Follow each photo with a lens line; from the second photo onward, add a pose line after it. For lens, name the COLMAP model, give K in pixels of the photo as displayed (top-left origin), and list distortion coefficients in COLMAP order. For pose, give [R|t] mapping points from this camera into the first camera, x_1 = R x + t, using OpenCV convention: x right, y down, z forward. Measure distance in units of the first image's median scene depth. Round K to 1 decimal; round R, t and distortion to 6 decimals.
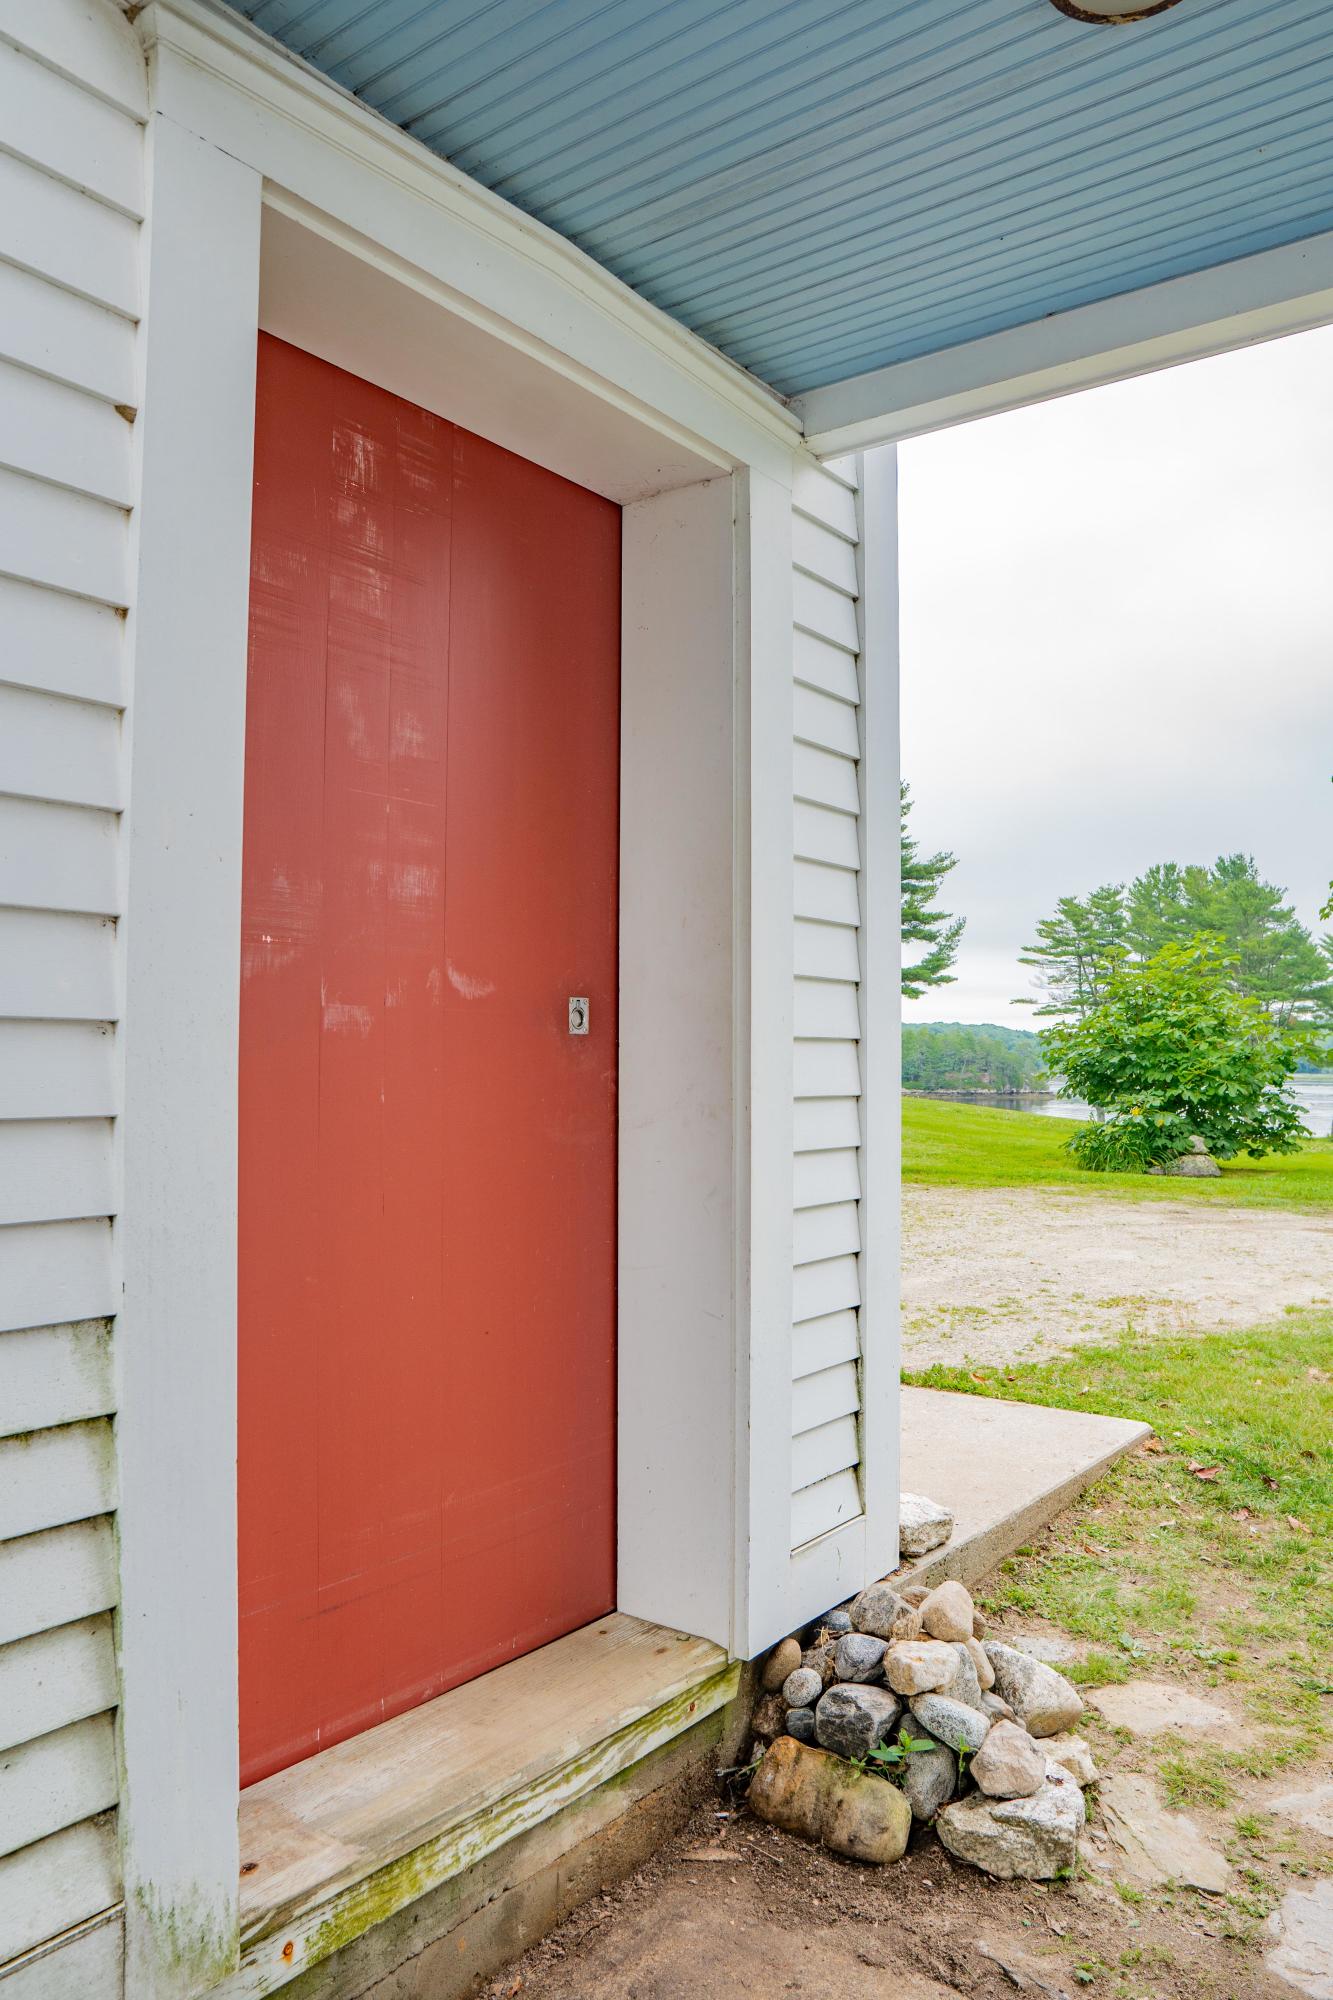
lens RADIAL K [[1406.1, 0, 667.9], [0, 1406.1, 1007.7], [0, 0, 1]] dist [-0.112765, 0.076378]
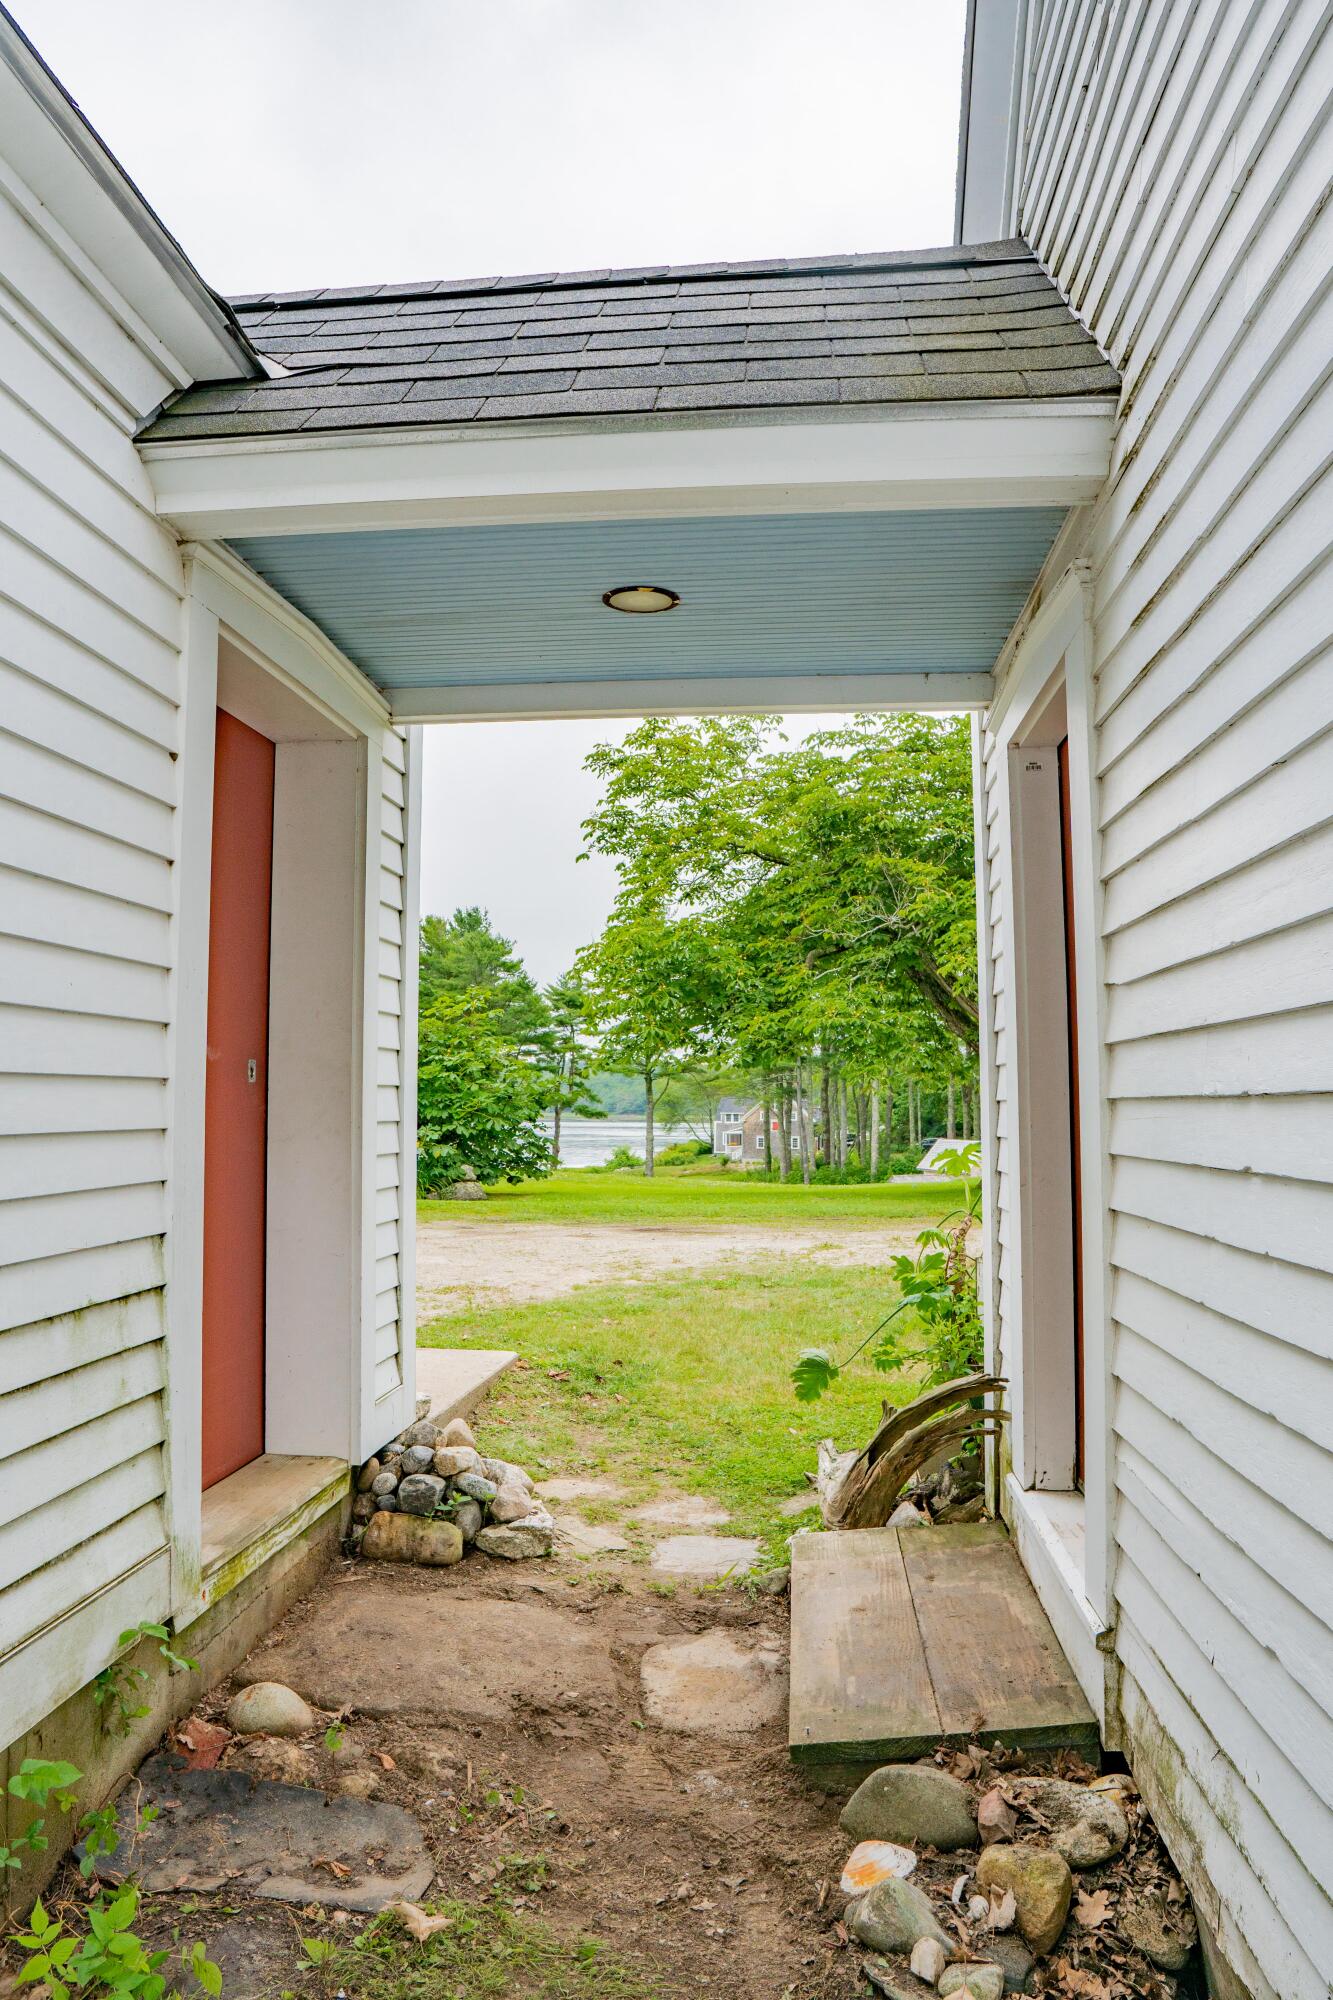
lens RADIAL K [[1406.1, 0, 667.9], [0, 1406.1, 1007.7], [0, 0, 1]] dist [-0.112765, 0.076378]
pose [[0.860503, 0.028731, 0.508635, -0.429844], [-0.014335, 0.999379, -0.032200, -0.019946], [-0.509244, 0.020417, 0.860380, -0.551306]]
